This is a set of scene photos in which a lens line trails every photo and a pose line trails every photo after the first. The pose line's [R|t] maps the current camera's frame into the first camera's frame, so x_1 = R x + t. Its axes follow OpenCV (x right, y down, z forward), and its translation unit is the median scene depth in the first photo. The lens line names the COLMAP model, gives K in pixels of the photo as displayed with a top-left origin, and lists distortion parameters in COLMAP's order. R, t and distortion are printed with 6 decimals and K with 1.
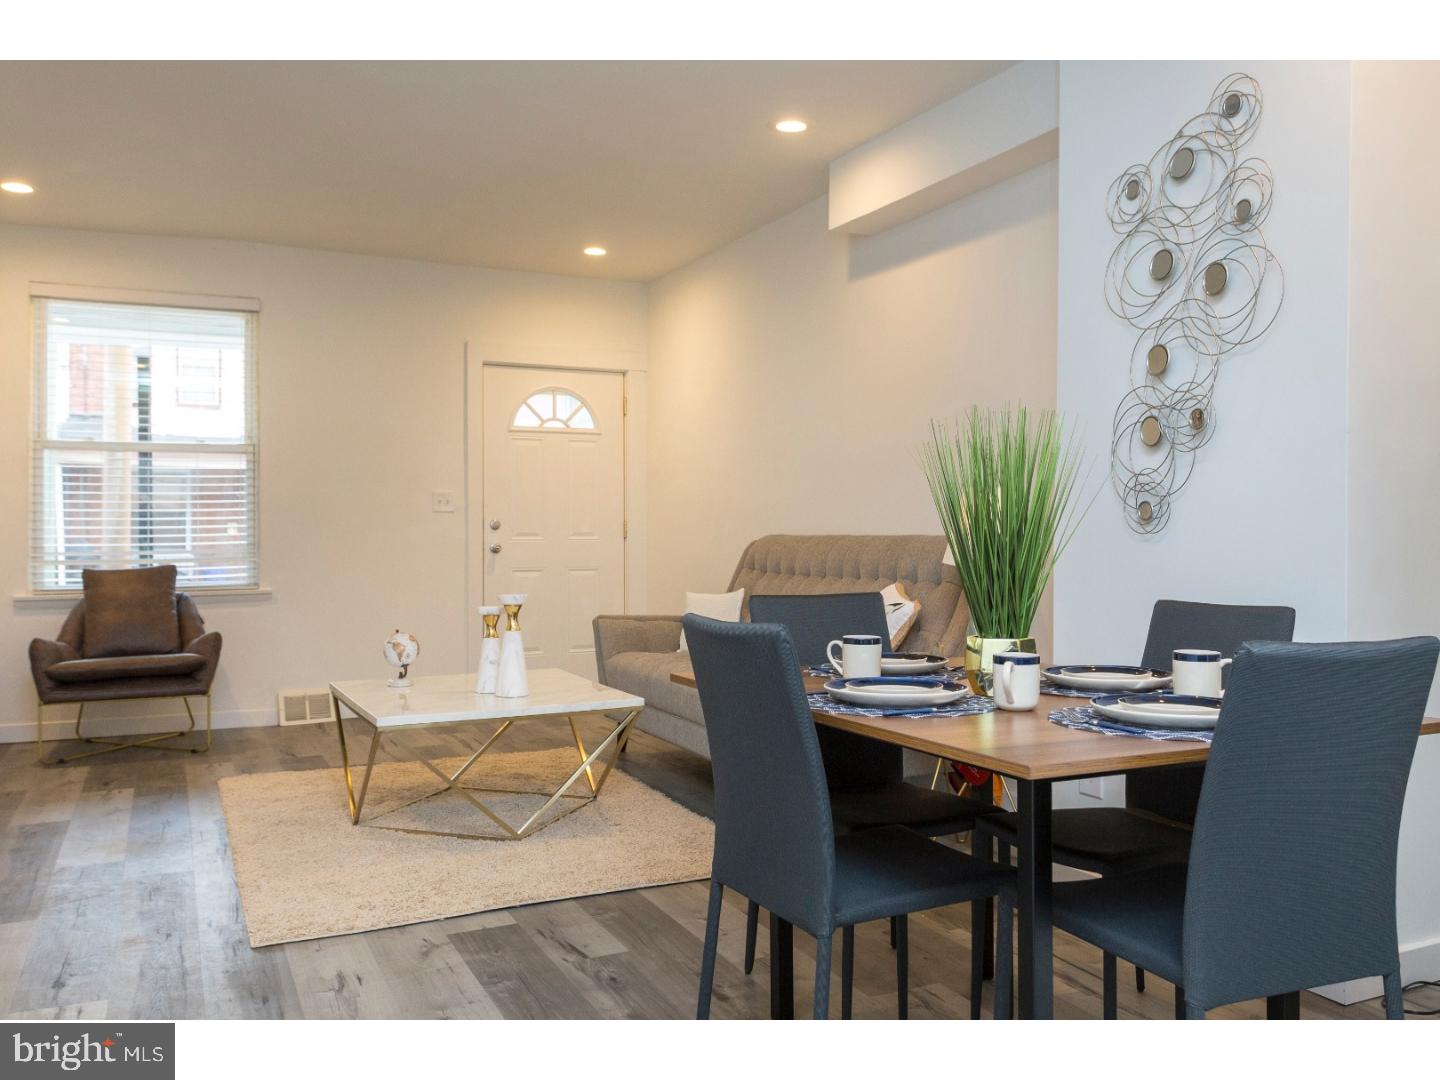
lens RADIAL K [[1121.7, 0, 727.9], [0, 1121.7, 534.9], [0, 0, 1]] dist [0.014039, 0.001748]
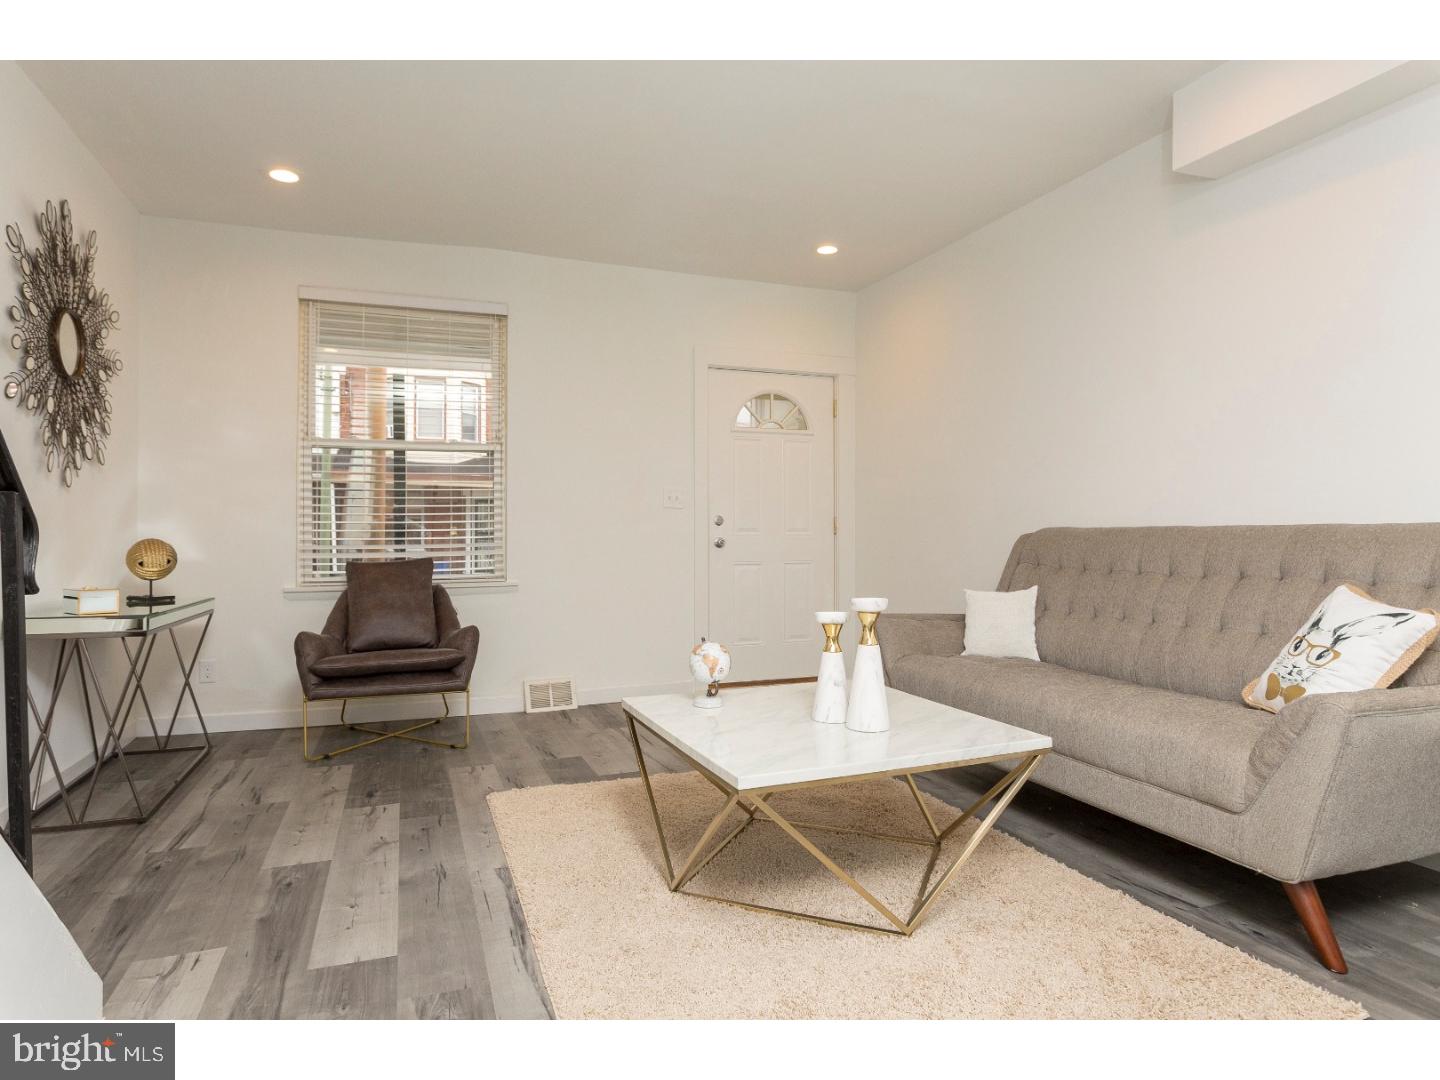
lens RADIAL K [[832.7, 0, 729.6], [0, 832.7, 539.8], [0, 0, 1]] dist [-0.004441, 0.000475]
pose [[0.995888, 0.001364, -0.090587, -0.167625], [-0.000883, 0.999985, 0.005343, 0.006661], [0.090593, -0.005241, 0.995874, 0.297947]]
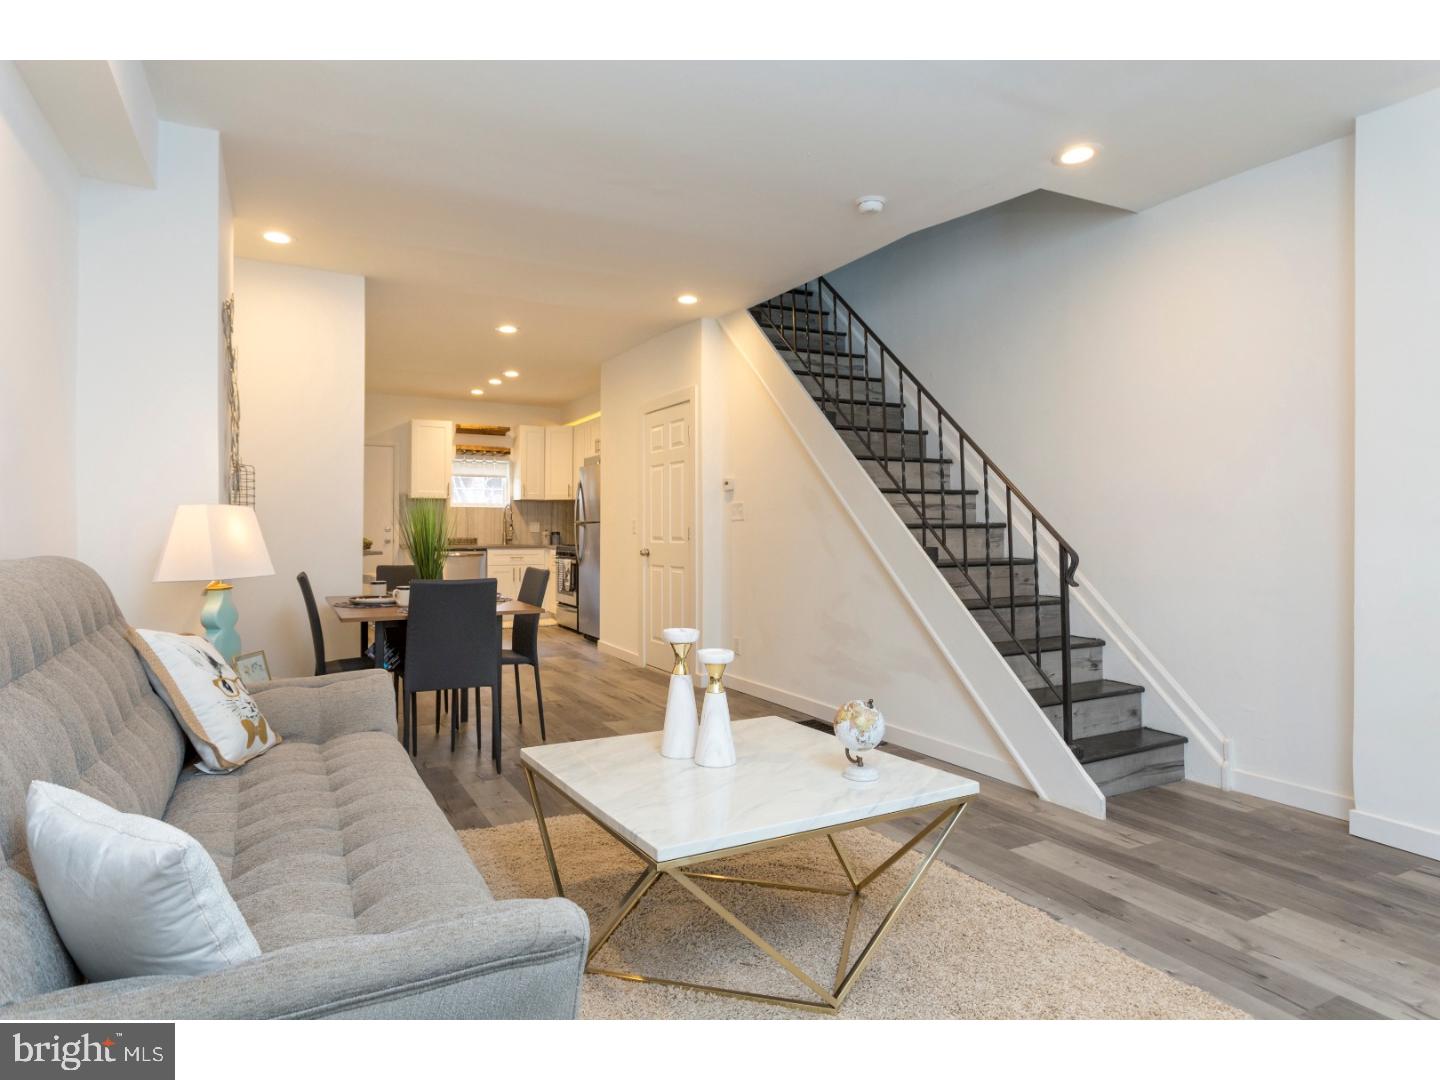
lens RADIAL K [[832.7, 0, 719.8], [0, 832.7, 534.8], [0, 0, 1]] dist [-0.004441, 0.000475]
pose [[-0.999321, -0.001301, -0.036810, -0.137845], [-0.001667, 0.999949, 0.009914, -0.018822], [0.036795, 0.009968, -0.999273, 1.211268]]
